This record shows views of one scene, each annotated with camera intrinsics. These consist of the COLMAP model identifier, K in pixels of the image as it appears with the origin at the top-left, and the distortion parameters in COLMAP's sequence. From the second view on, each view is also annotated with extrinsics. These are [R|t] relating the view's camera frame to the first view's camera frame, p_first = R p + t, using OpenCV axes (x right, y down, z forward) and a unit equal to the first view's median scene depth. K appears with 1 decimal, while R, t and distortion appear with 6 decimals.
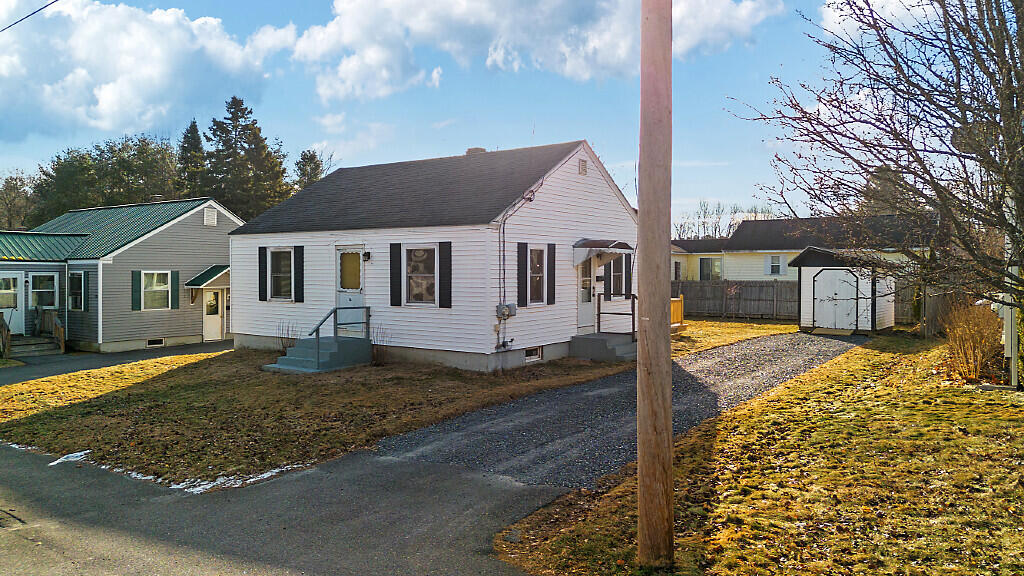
lens RADIAL K [[726.7, 0, 512.0], [0, 726.7, 288.0], [0, 0, 1]] dist [0.093920, -0.101924]
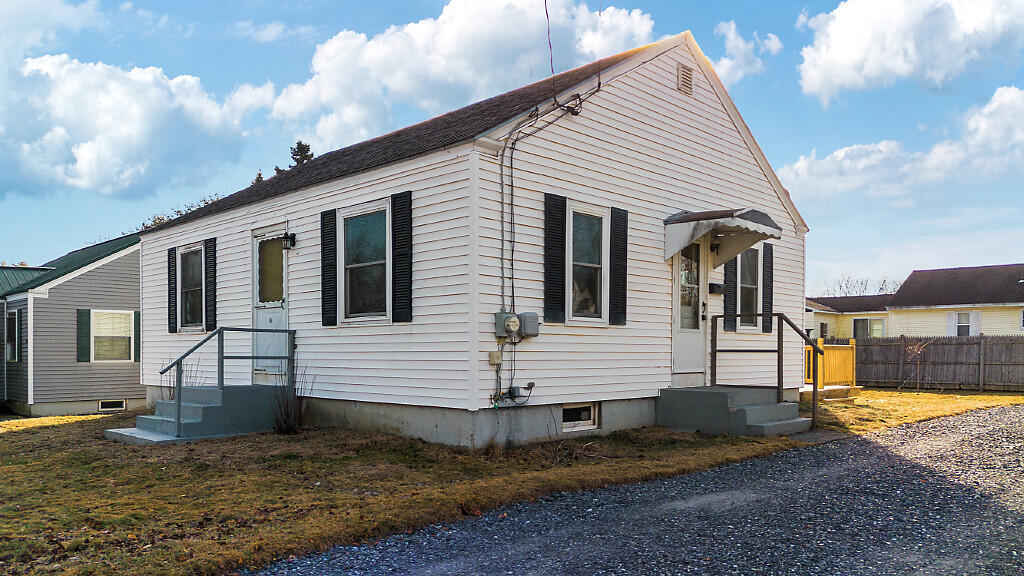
lens RADIAL K [[739.8, 0, 507.3], [0, 739.8, 367.9], [0, 0, 1]] dist [0.078676, -0.000914]
pose [[0.986947, 0.003625, -0.161007, 0.063069], [-0.004446, 0.999979, -0.004735, 0.058788], [0.160986, 0.005389, 0.986942, 0.469833]]
